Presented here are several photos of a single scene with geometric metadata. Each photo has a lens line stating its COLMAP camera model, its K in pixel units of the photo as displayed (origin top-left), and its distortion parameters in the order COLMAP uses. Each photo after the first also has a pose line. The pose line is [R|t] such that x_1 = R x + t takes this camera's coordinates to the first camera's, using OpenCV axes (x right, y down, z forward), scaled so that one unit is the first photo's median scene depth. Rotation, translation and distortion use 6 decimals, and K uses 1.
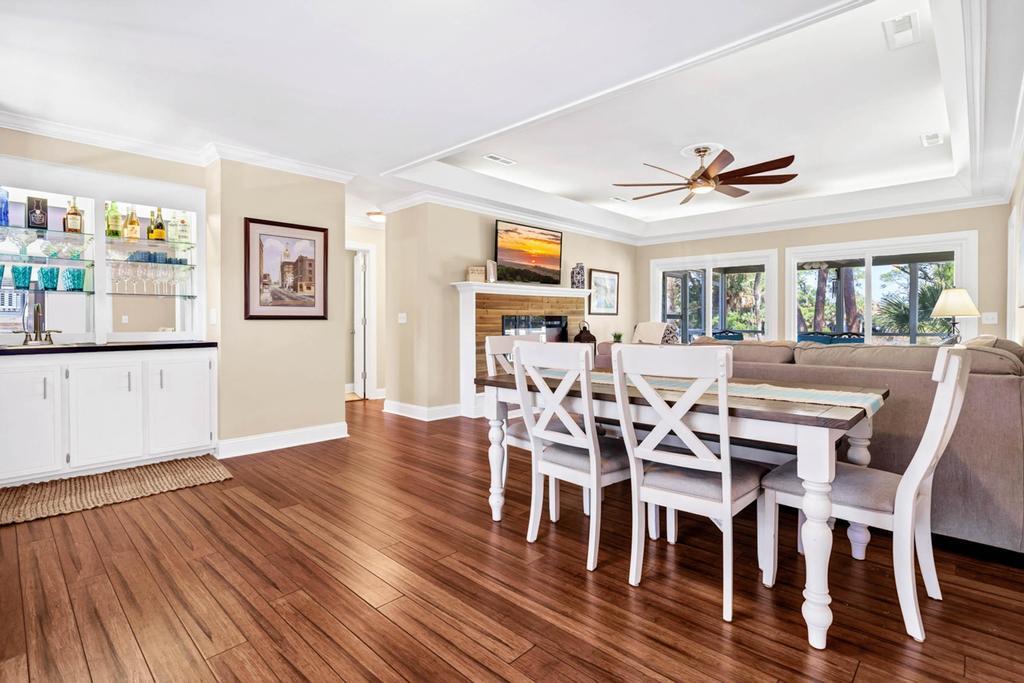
lens RADIAL K [[479.8, 0, 508.2], [0, 479.8, 325.0], [0, 0, 1]] dist [-0.013769, -0.000377]
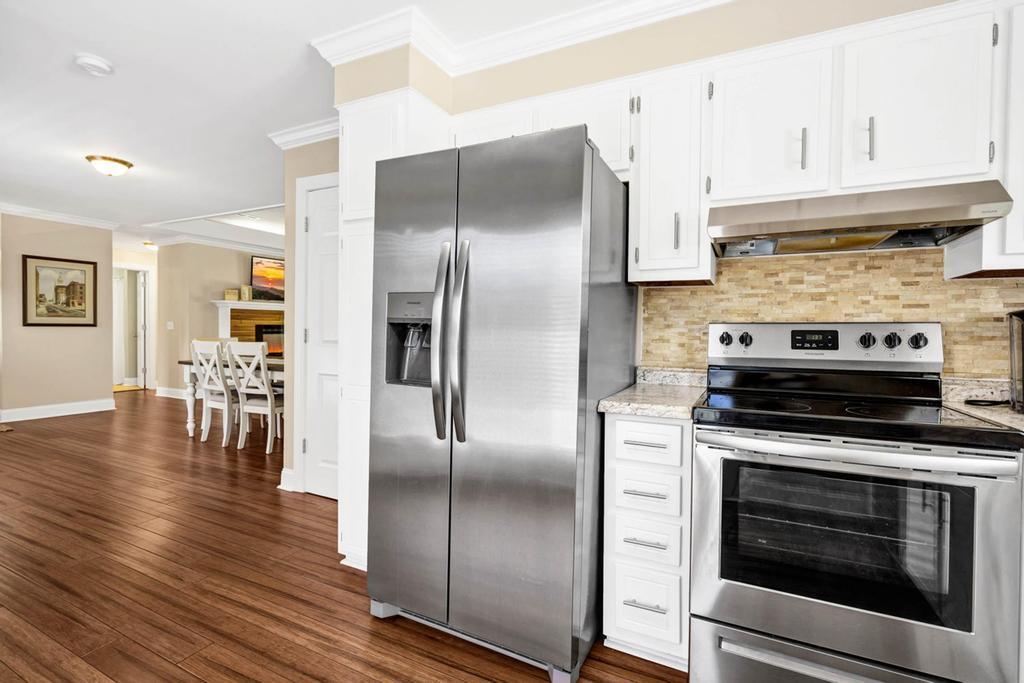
lens RADIAL K [[465.2, 0, 508.2], [0, 465.2, 339.7], [0, 0, 1]] dist [-0.009141, 0.000471]
pose [[0.955485, 0.005574, 0.294986, 0.350471], [-0.010919, 0.999805, 0.016477, -0.007712], [-0.294837, -0.018965, 0.955359, -0.608900]]
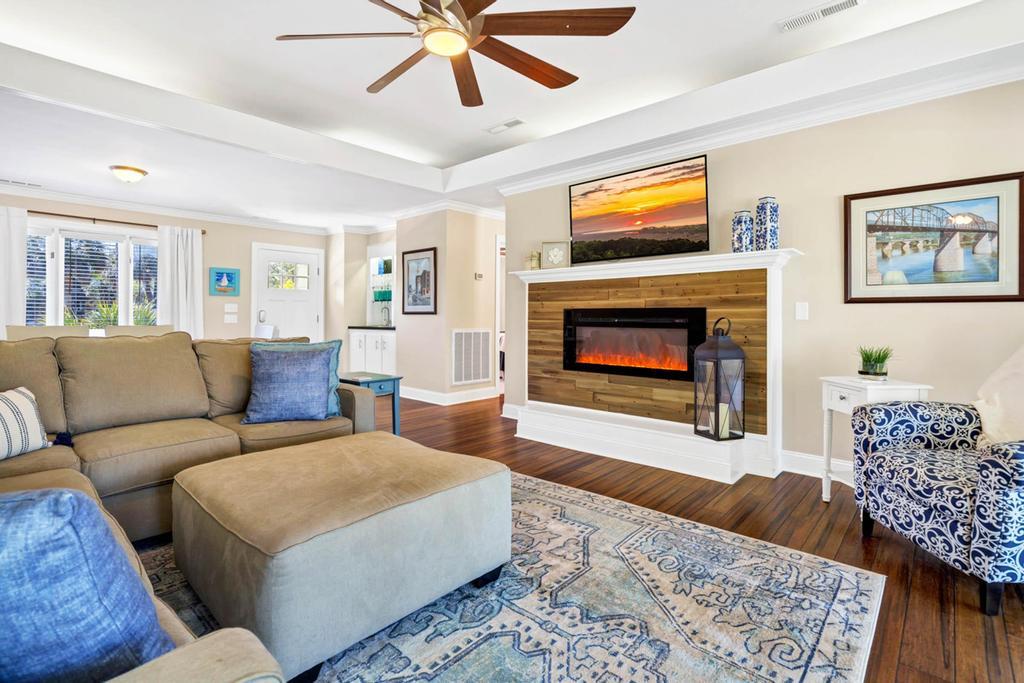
lens RADIAL K [[490.6, 0, 476.8], [0, 490.6, 314.9], [0, 0, 1]] dist [-0.032551, -0.000142]
pose [[0.001180, -0.000567, -0.999999, 0.918429], [-0.011590, 0.999933, -0.000581, -0.009776], [0.999932, 0.011590, 0.001174, 1.022770]]
